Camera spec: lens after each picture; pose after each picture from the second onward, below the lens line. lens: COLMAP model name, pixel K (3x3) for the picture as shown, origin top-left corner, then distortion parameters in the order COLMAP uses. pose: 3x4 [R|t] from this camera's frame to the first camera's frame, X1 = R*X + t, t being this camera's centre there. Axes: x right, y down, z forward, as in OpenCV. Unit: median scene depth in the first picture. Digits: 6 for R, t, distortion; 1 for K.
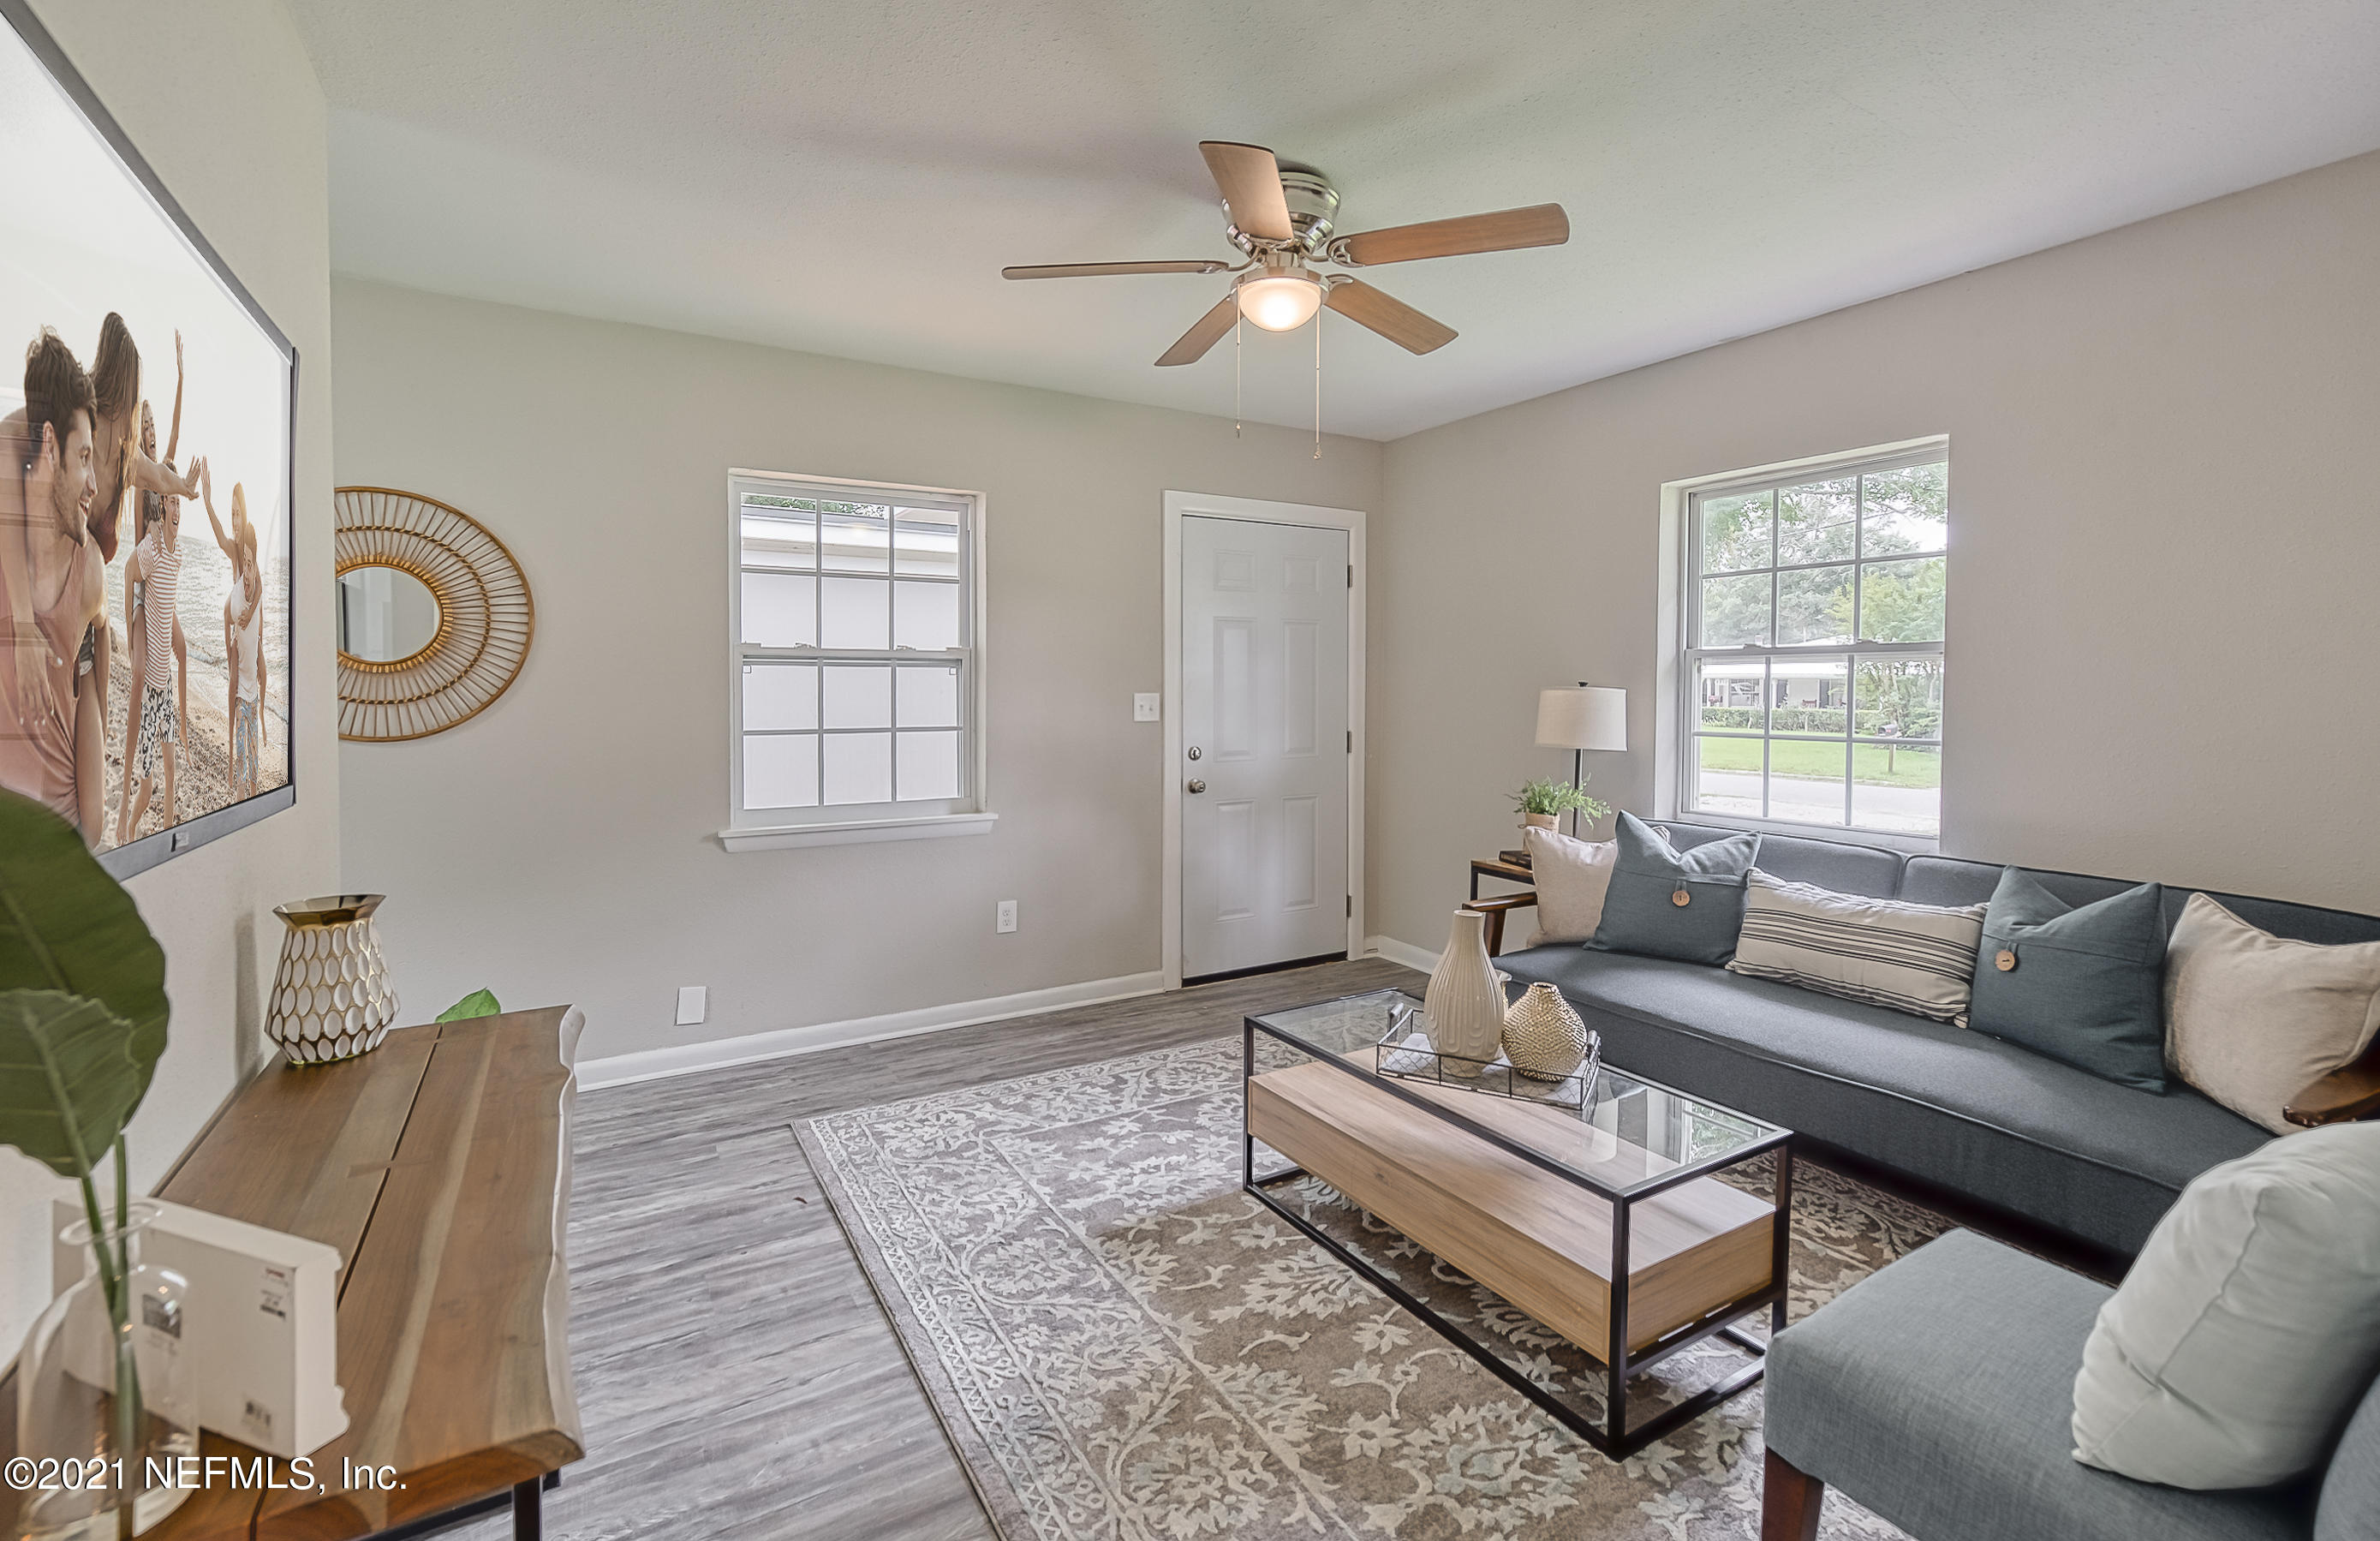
lens RADIAL K [[1040.0, 0, 1191.8], [0, 1040.0, 713.6], [0, 0, 1]] dist [0.001719, 0.000171]
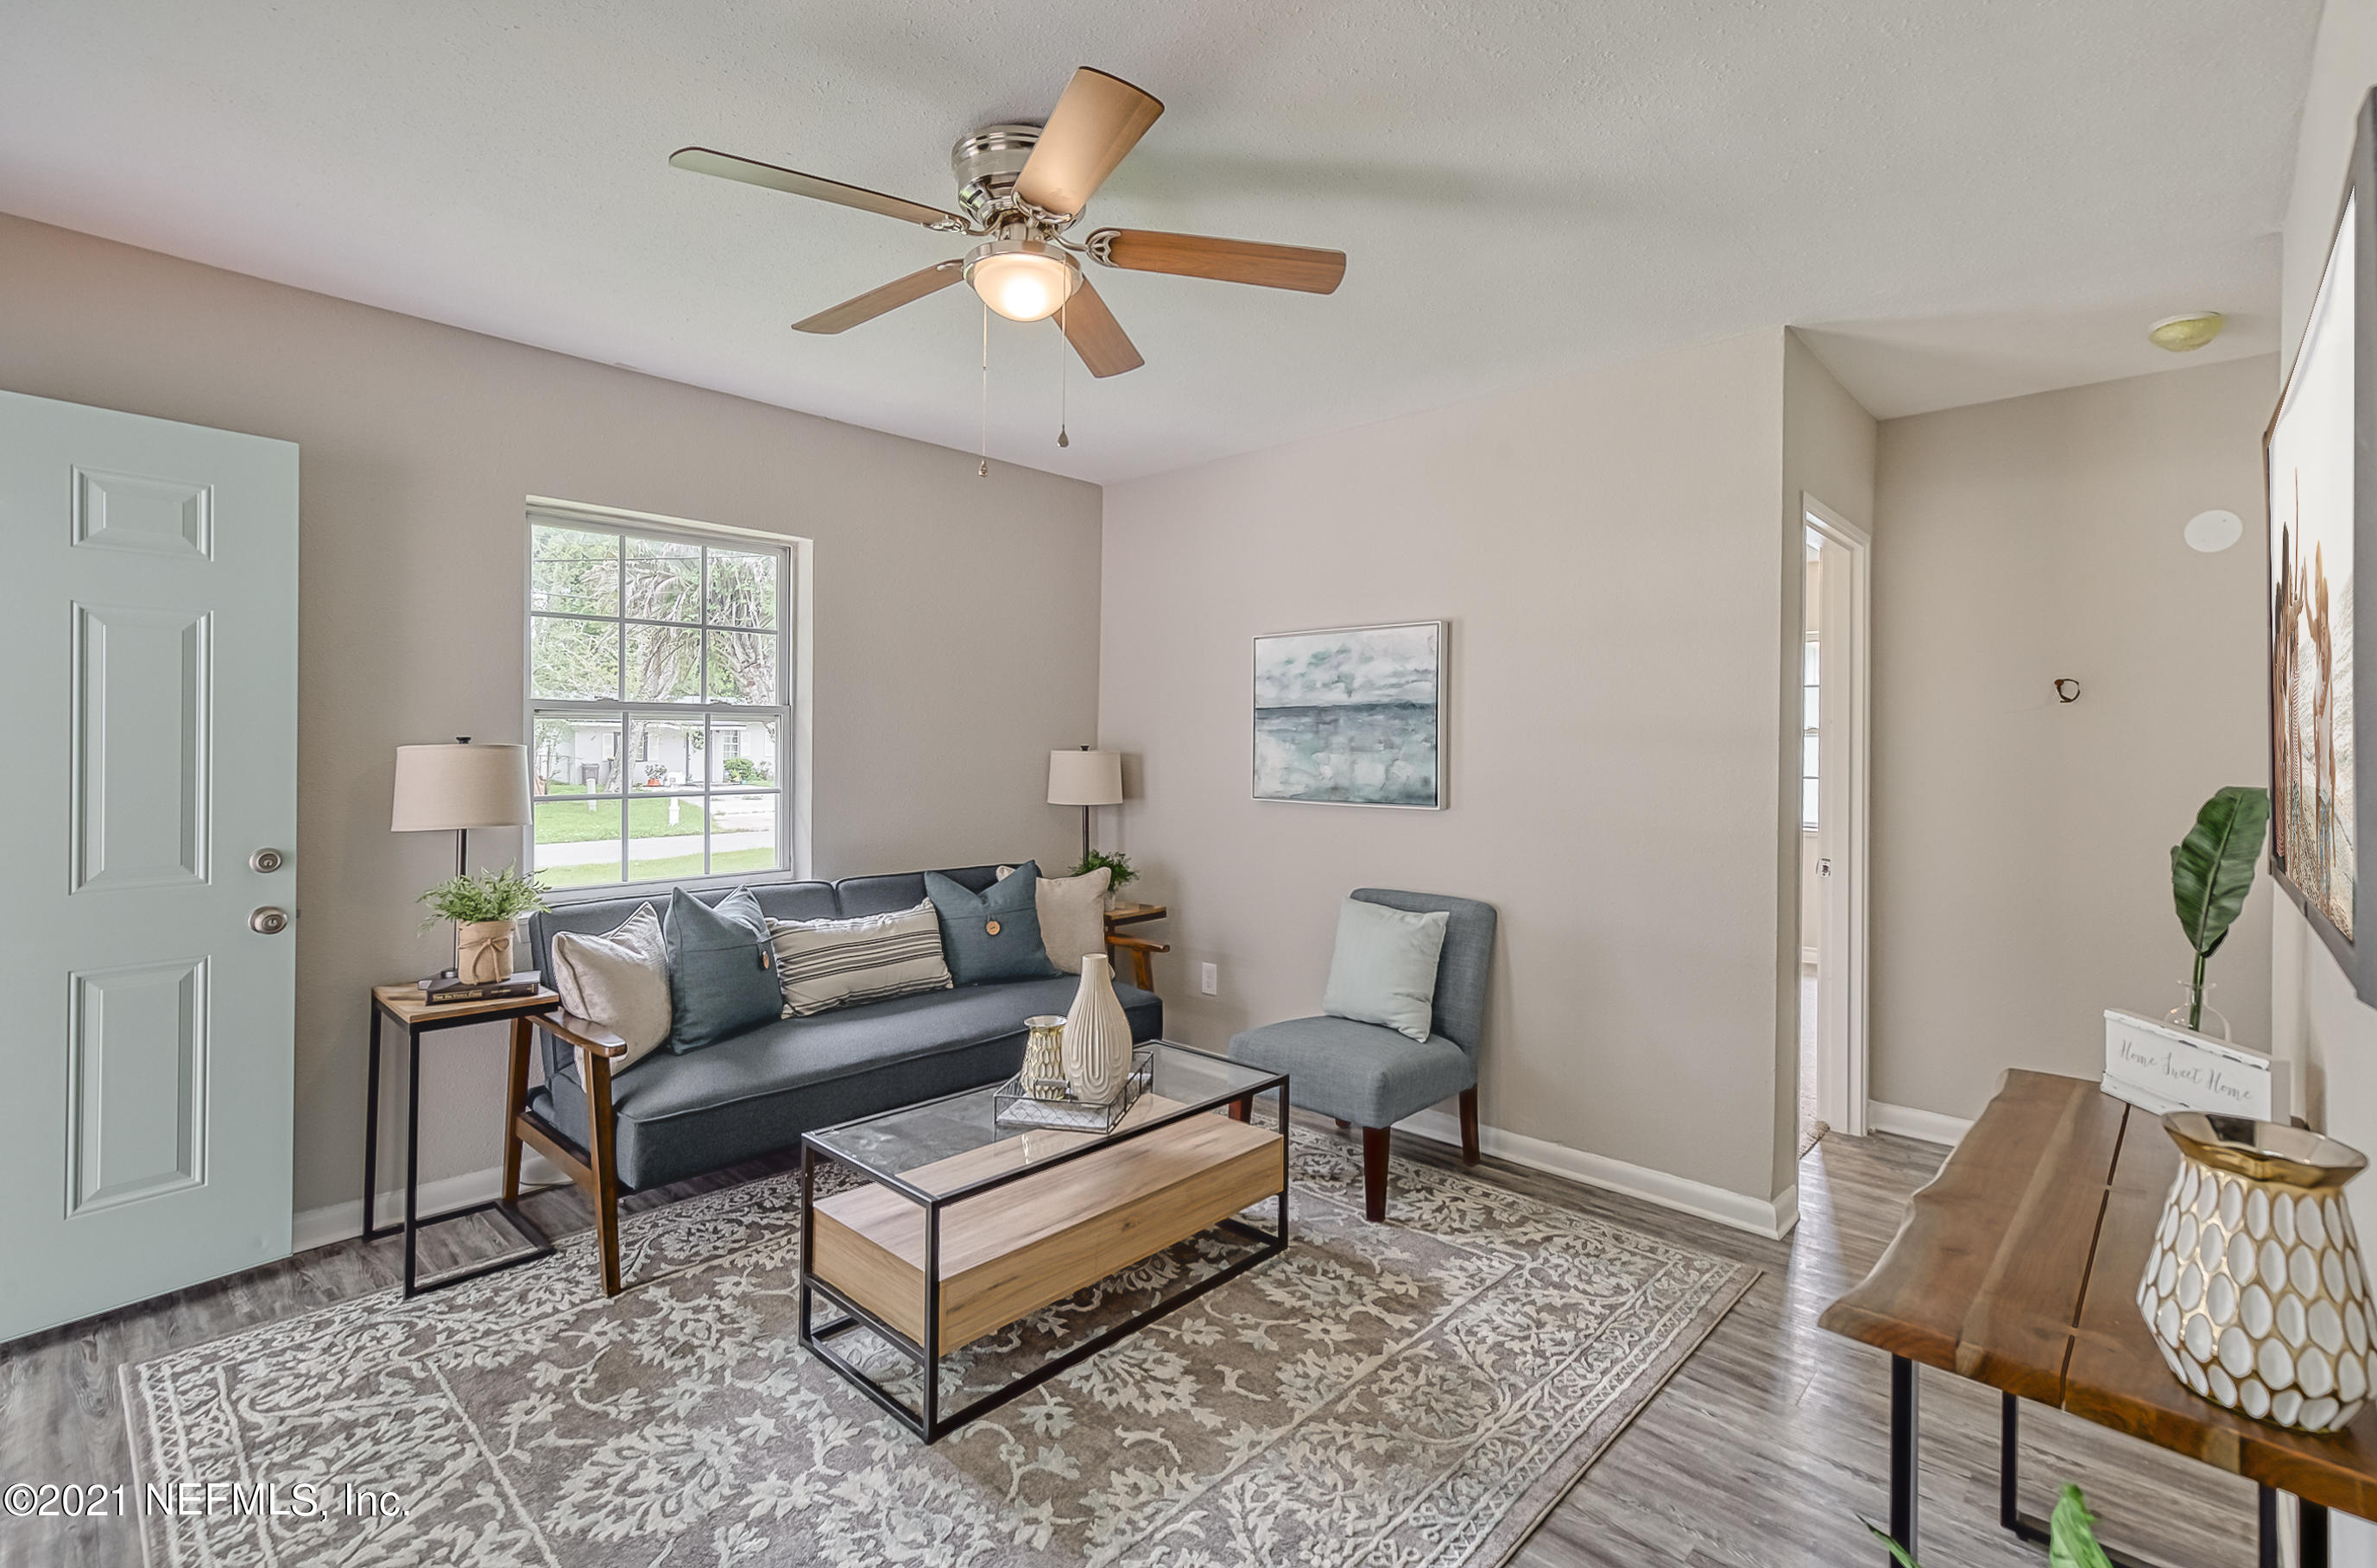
lens RADIAL K [[1095.9, 0, 1217.6], [0, 1095.9, 751.6], [0, 0, 1]] dist [0.014999, -0.006709]
pose [[-0.293032, -0.005569, 0.956086, -0.834820], [0.018979, 0.999752, 0.011640, -0.030027], [-0.955914, 0.021556, -0.292854, 1.161937]]
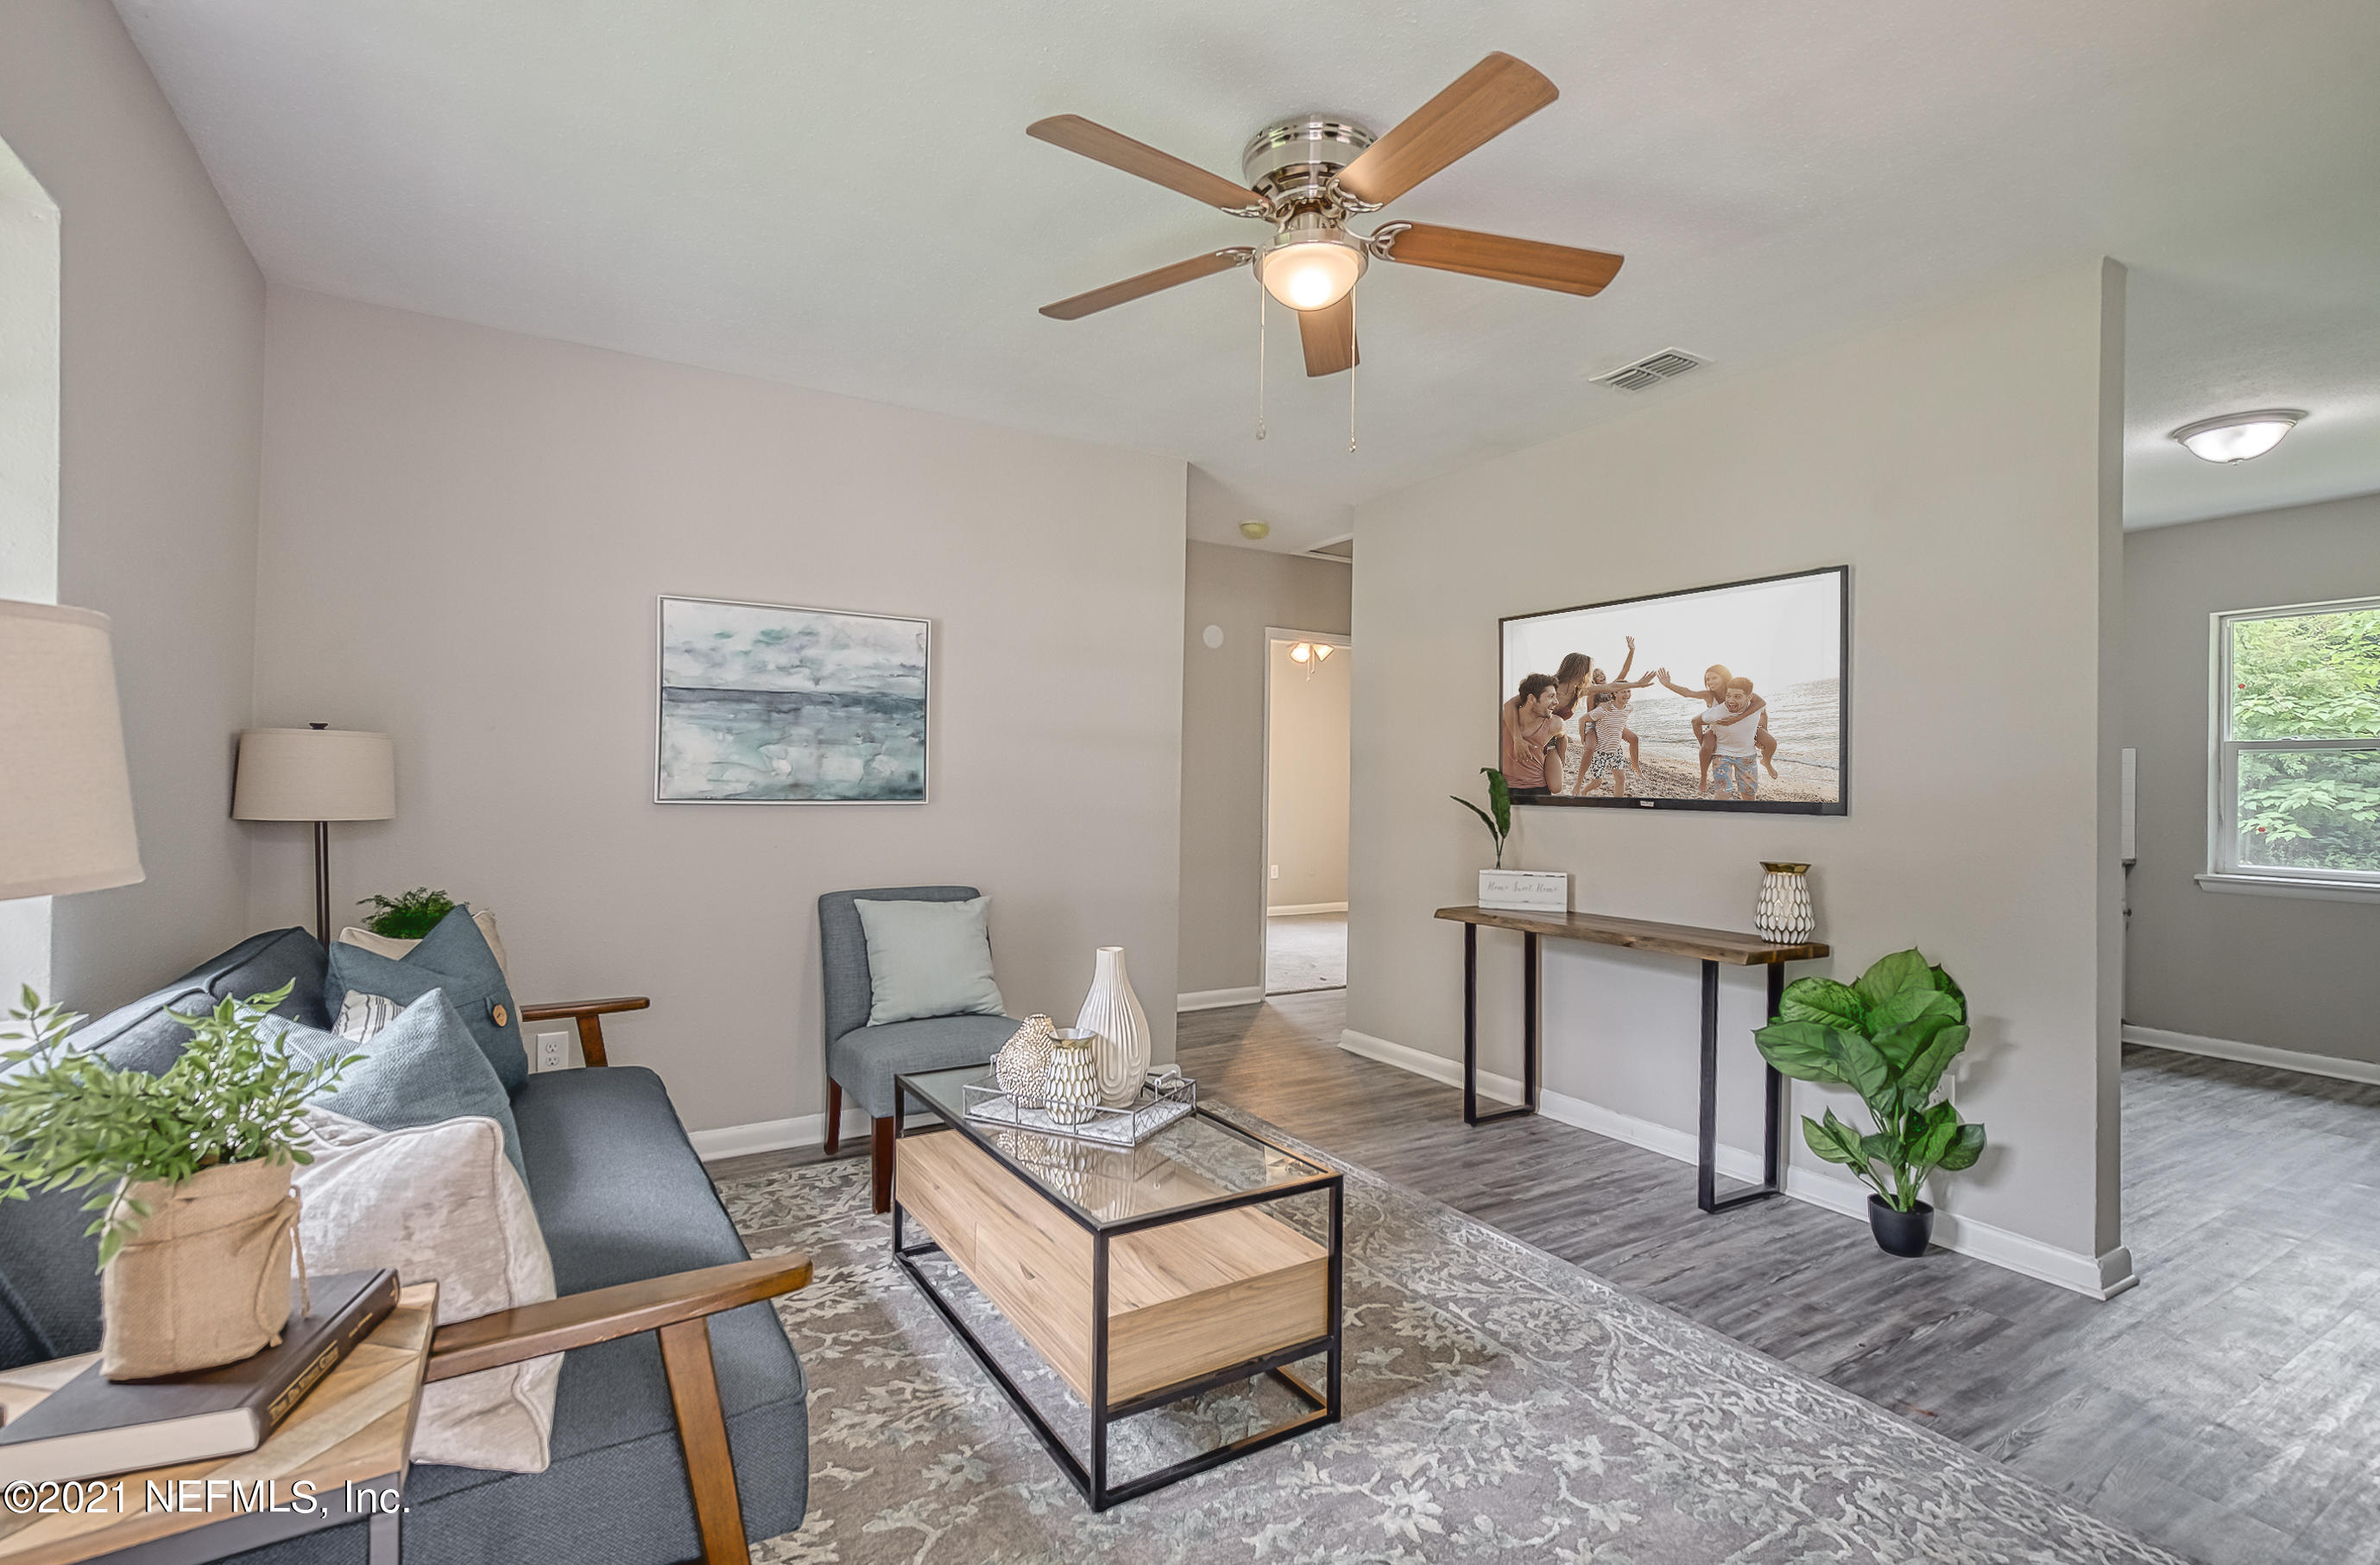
lens RADIAL K [[1080.7, 0, 1190.0], [0, 1080.7, 782.5], [0, 0, 1]] dist [-0.001522, 0.000323]
pose [[-0.999880, -0.013210, -0.008055, 0.188778], [-0.013436, 0.999497, 0.028741, -0.004520], [0.007671, 0.028845, -0.999554, 1.983276]]
